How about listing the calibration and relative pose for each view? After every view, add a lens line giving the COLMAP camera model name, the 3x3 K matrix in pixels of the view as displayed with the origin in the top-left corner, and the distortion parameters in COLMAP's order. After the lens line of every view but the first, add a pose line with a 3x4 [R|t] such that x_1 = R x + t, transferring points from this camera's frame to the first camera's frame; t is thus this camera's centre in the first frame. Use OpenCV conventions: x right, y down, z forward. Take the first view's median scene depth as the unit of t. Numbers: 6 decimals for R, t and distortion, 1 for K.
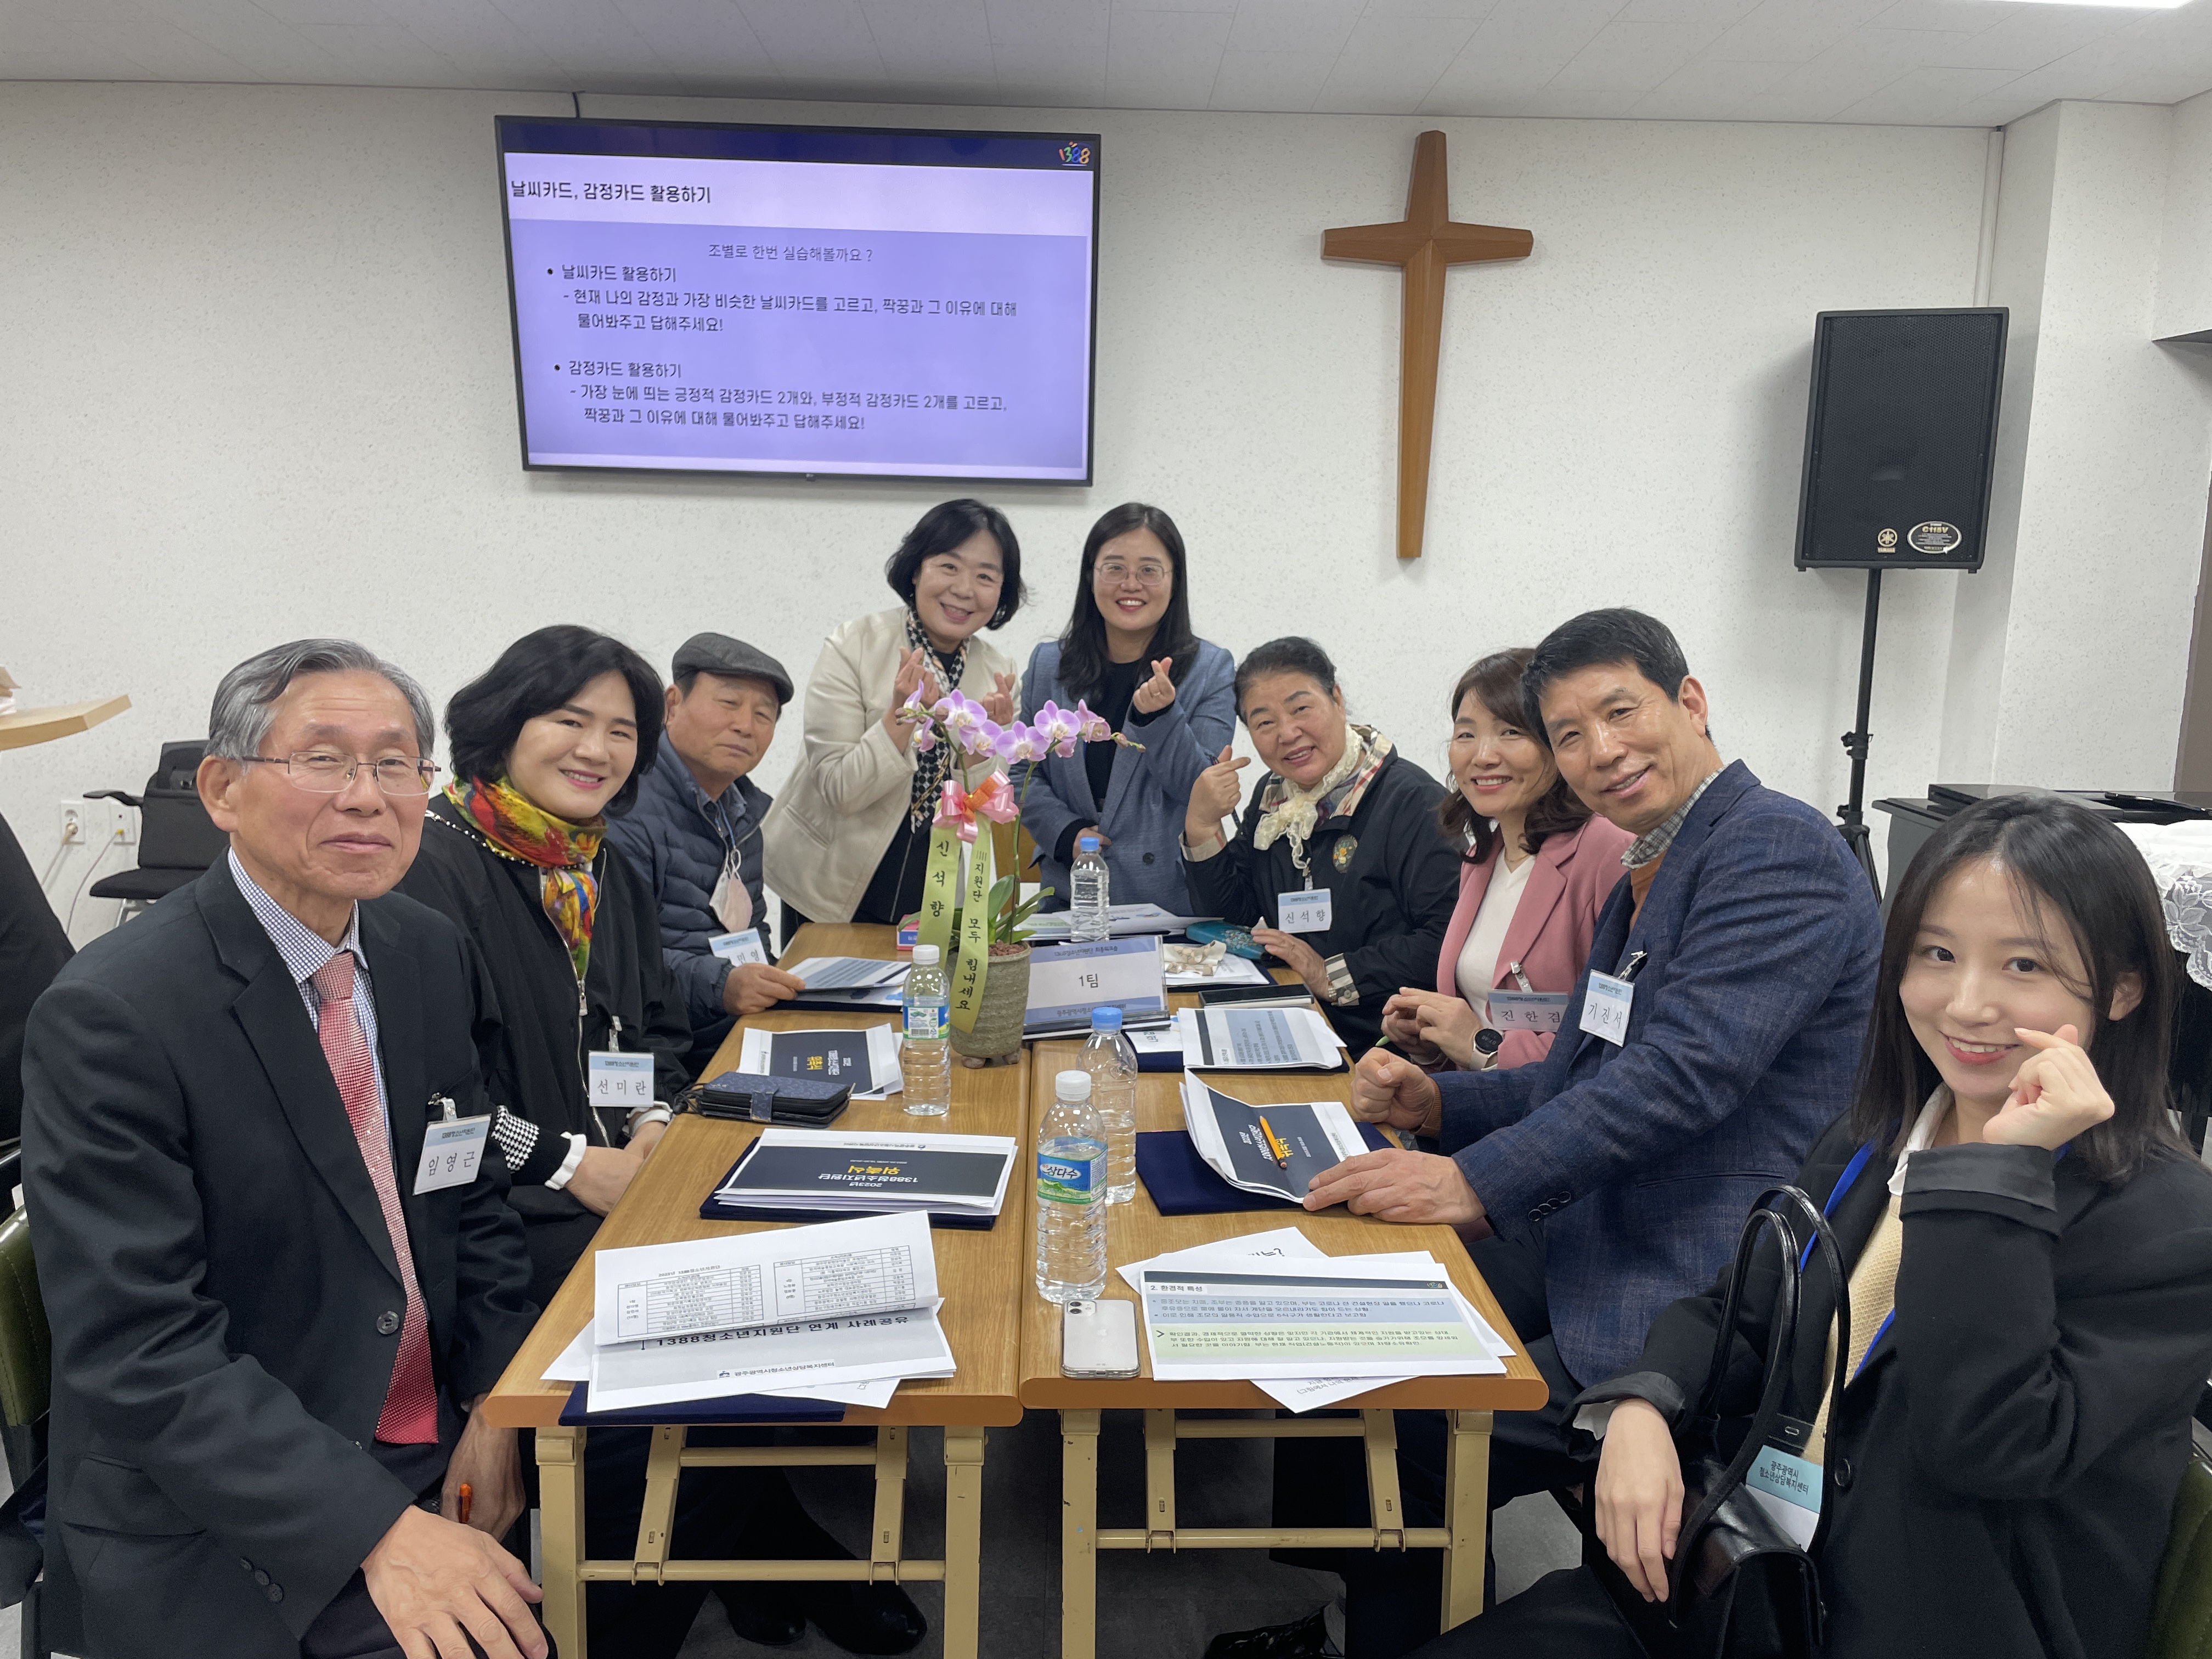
lens RADIAL K [[1713.4, 0, 1109.4], [0, 1713.4, 843.5], [0, 0, 1]] dist [0.075693, -0.099050]
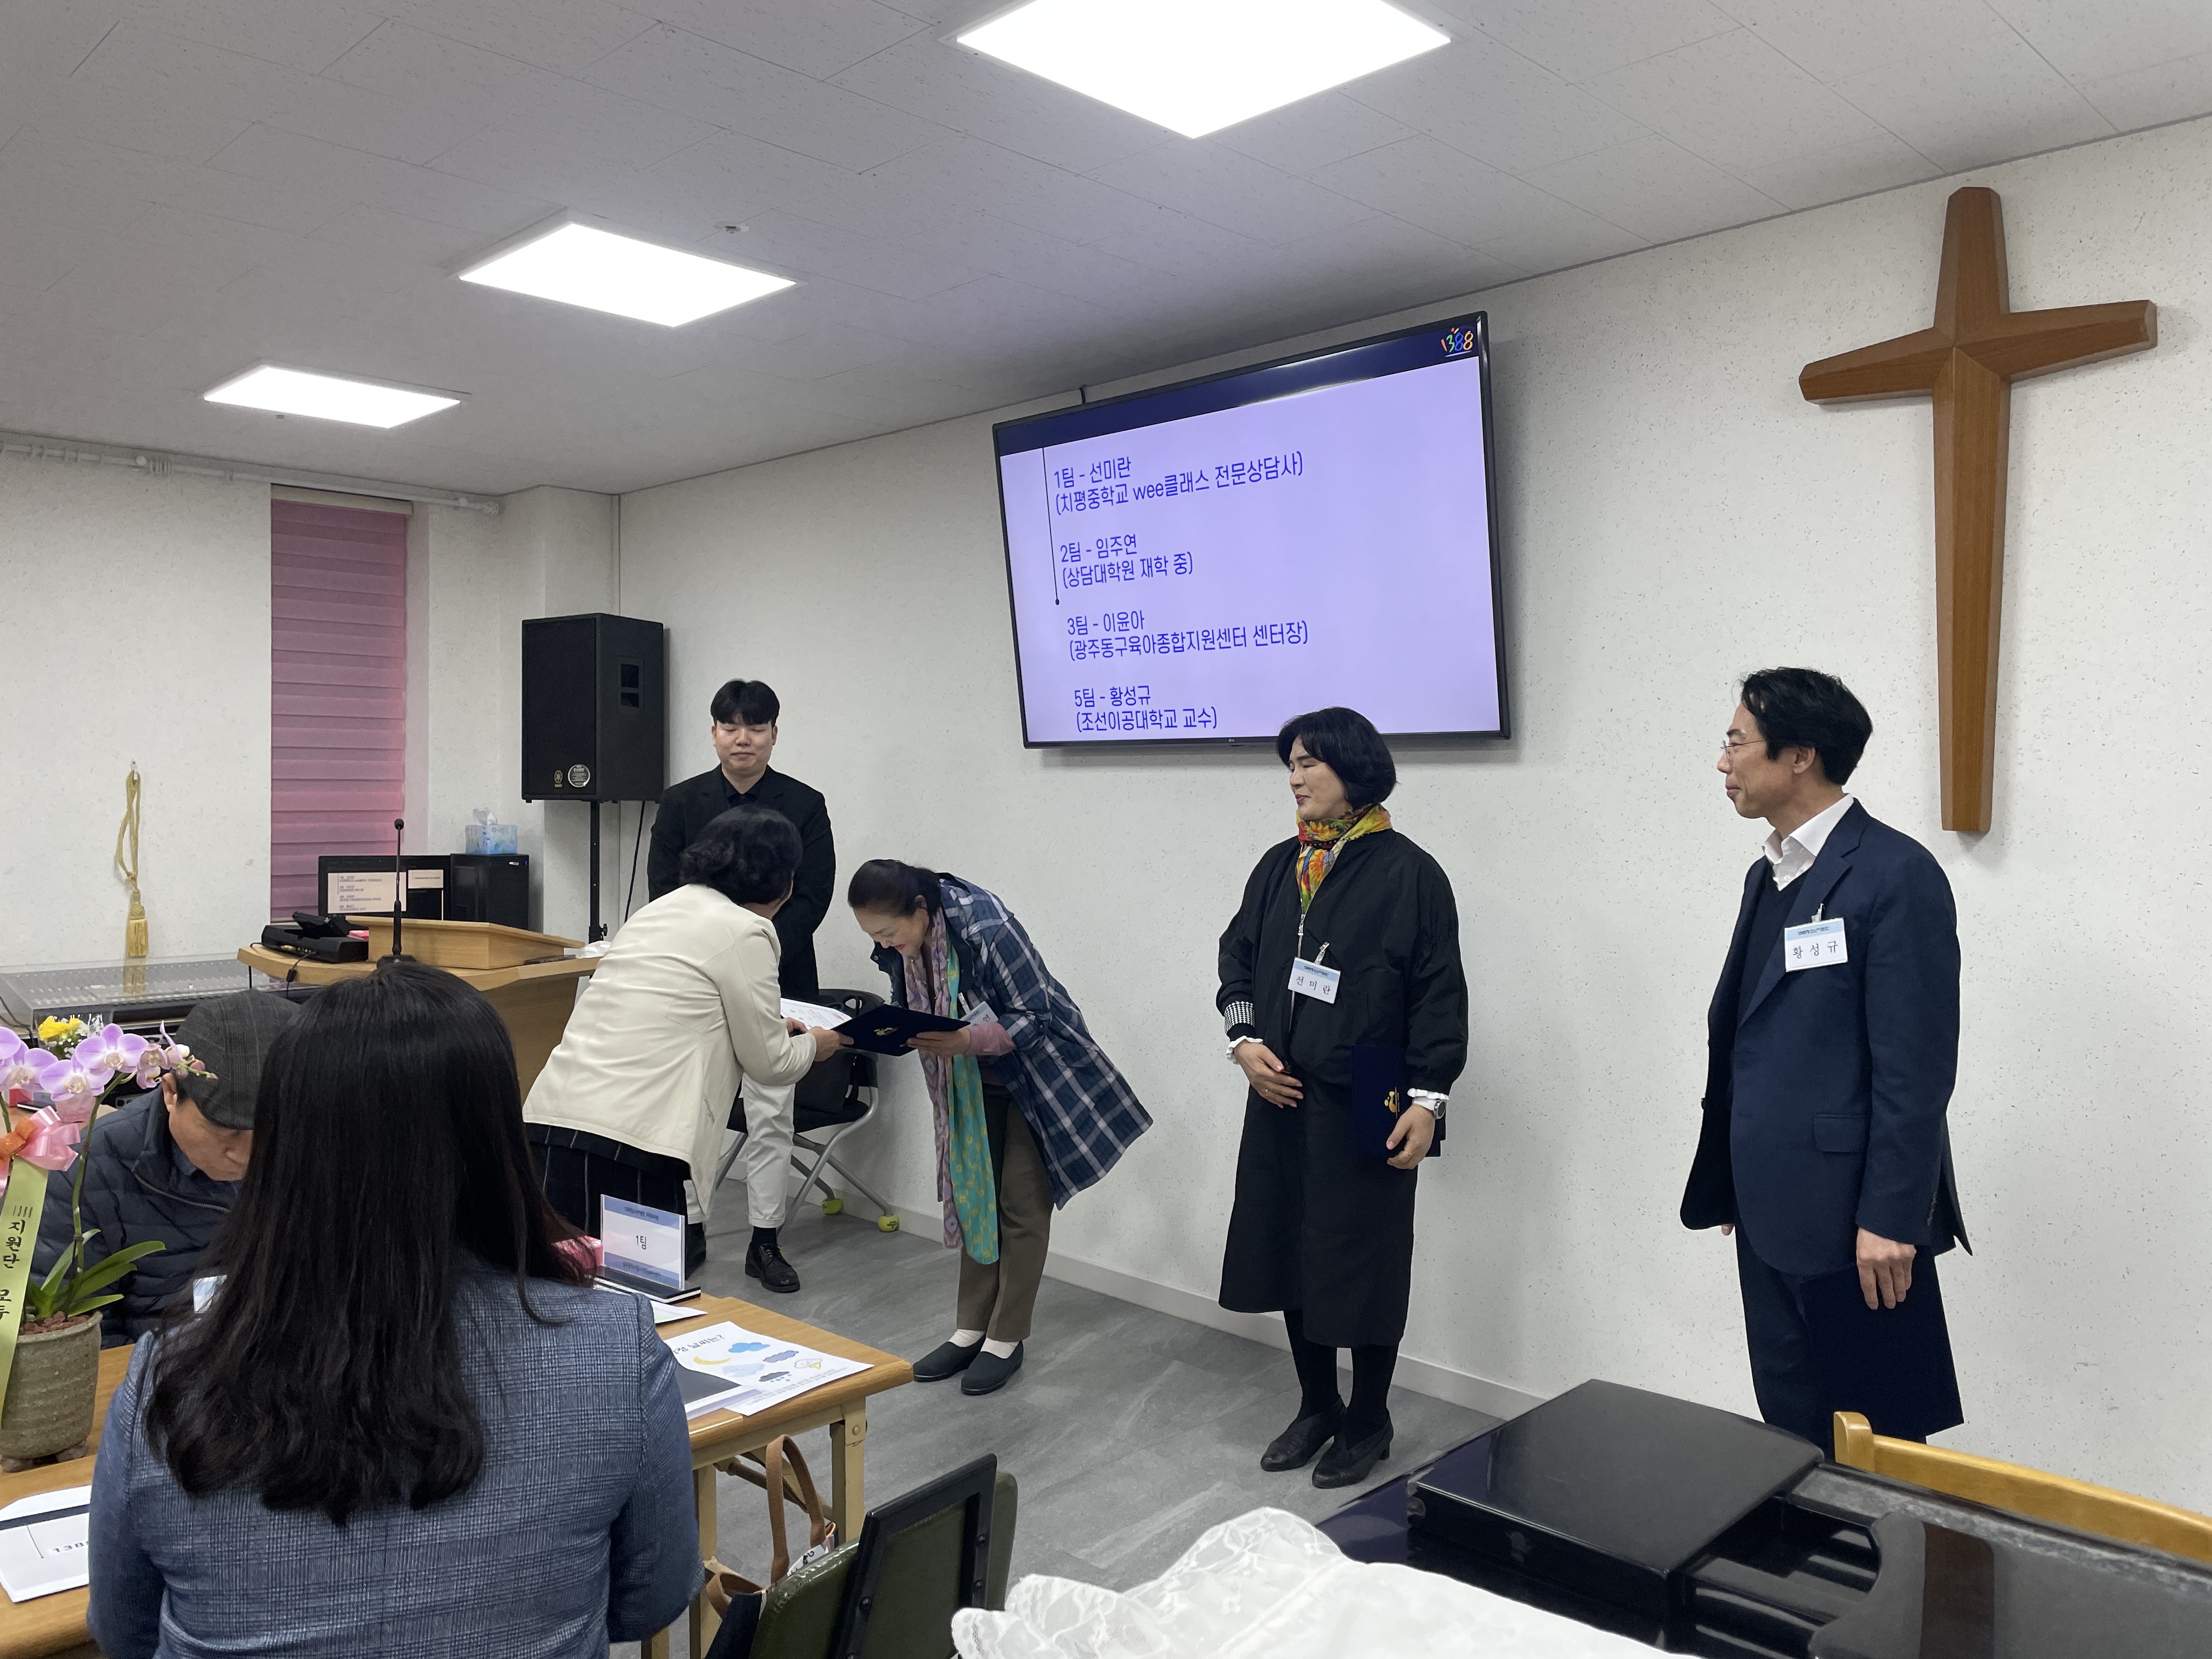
lens RADIAL K [[1713.4, 0, 1089.7], [0, 1713.4, 830.1], [0, 0, 1]] dist [0.075693, -0.099050]
pose [[0.682929, -0.000607, -0.730485, 0.438661], [-0.103136, 0.989902, -0.097244, -0.073485], [0.723167, 0.141750, 0.675970, 0.350654]]
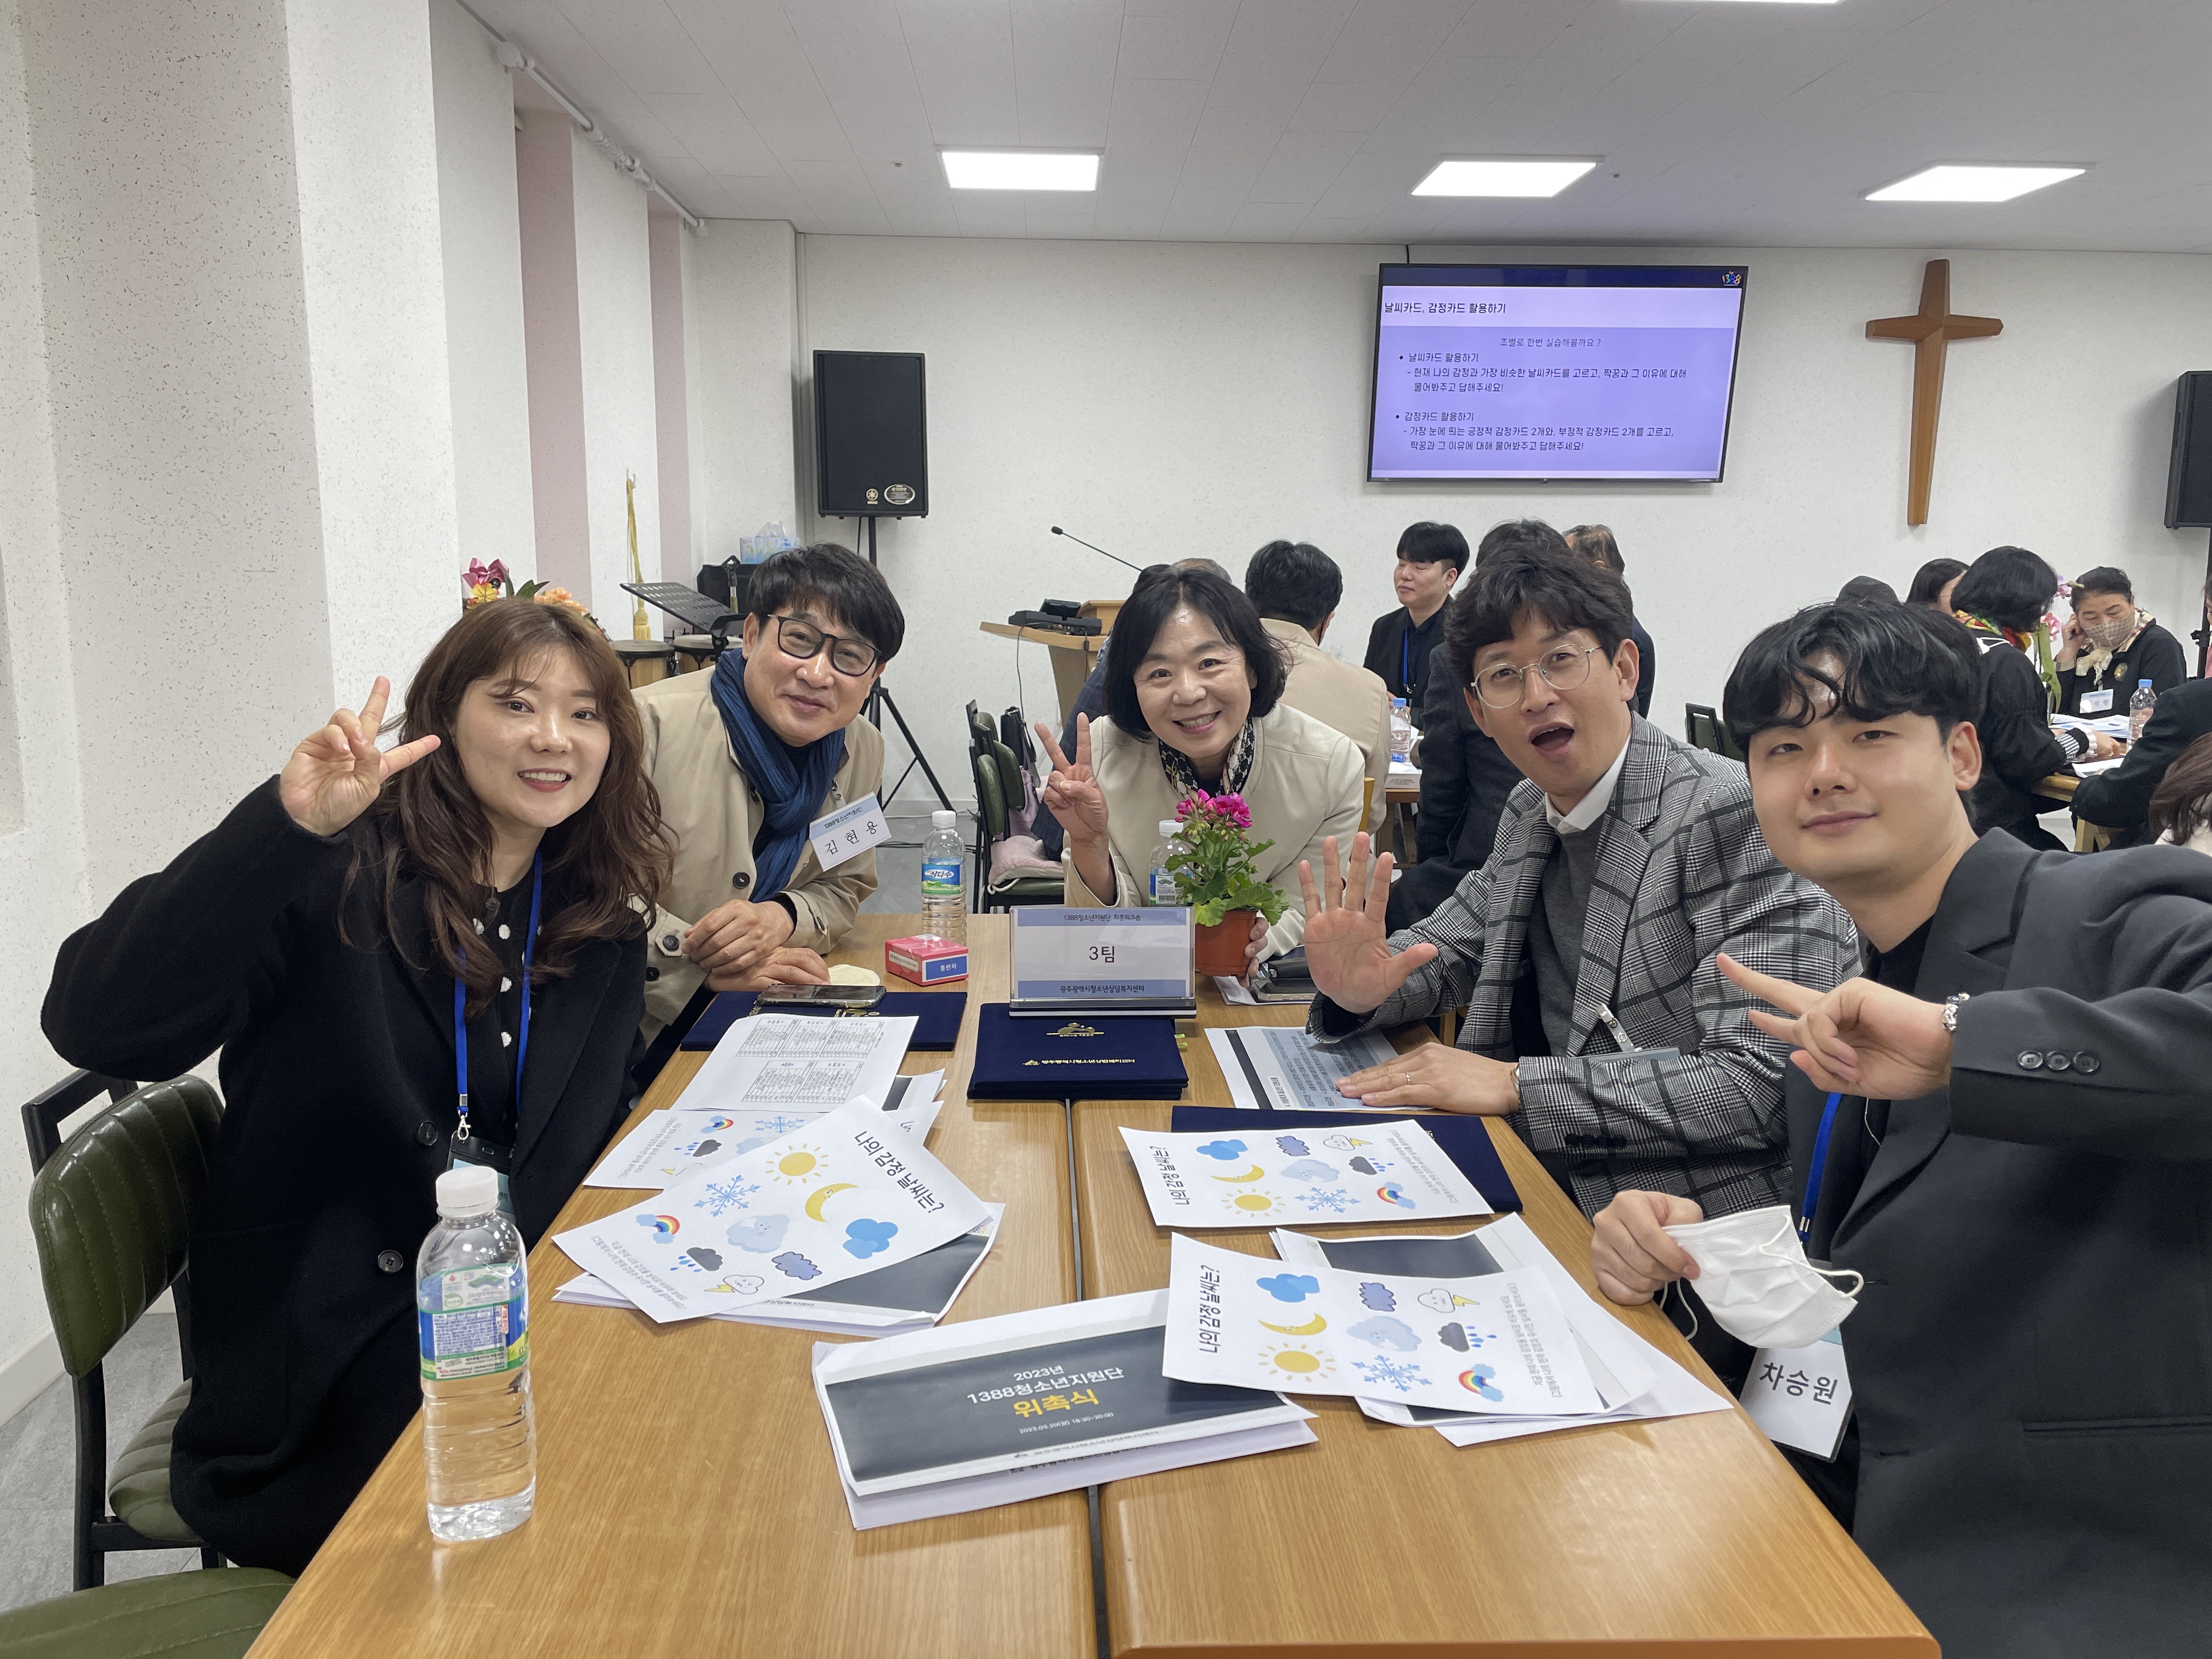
lens RADIAL K [[1713.4, 0, 1142.6], [0, 1713.4, 819.0], [0, 0, 1]] dist [0.075693, -0.099050]
pose [[0.999269, -0.020940, 0.031970, -0.610982], [0.020677, 0.999750, 0.008527, 0.077585], [-0.032141, -0.007860, 0.999452, -0.582179]]
